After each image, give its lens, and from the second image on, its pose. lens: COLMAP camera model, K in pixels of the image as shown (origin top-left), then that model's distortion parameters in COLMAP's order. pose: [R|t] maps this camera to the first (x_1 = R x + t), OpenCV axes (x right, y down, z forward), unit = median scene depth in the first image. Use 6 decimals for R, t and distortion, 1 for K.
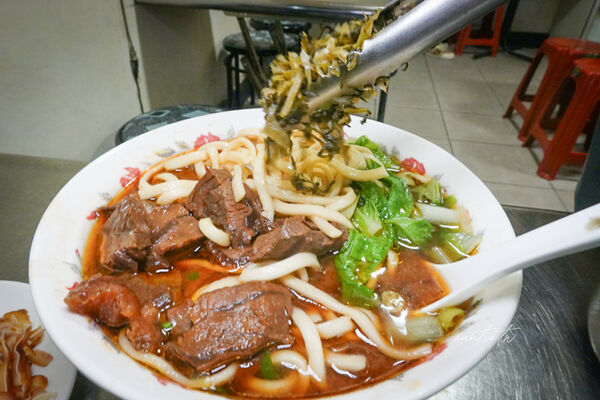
lens RADIAL K [[415.5, 0, 300.0], [0, 415.5, 200.0], [0, 0, 1]] dist [0.001712, 0.000893]
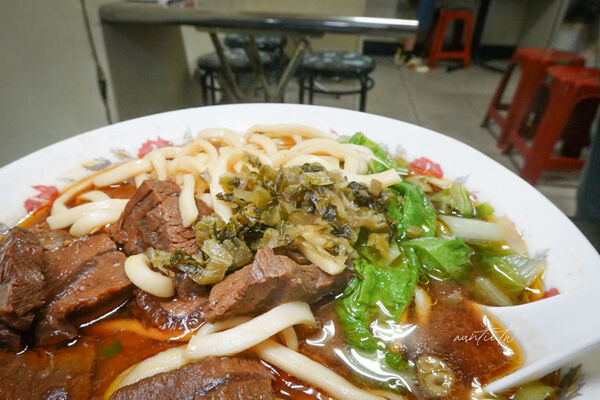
lens RADIAL K [[415.5, 0, 300.0], [0, 415.5, 200.0], [0, 0, 1]] dist [0.001712, 0.000893]
pose [[0.998024, -0.046999, 0.041713, 0.005283], [0.048774, 0.997900, -0.042613, -0.001185], [-0.039623, 0.044564, 0.998220, 0.275529]]
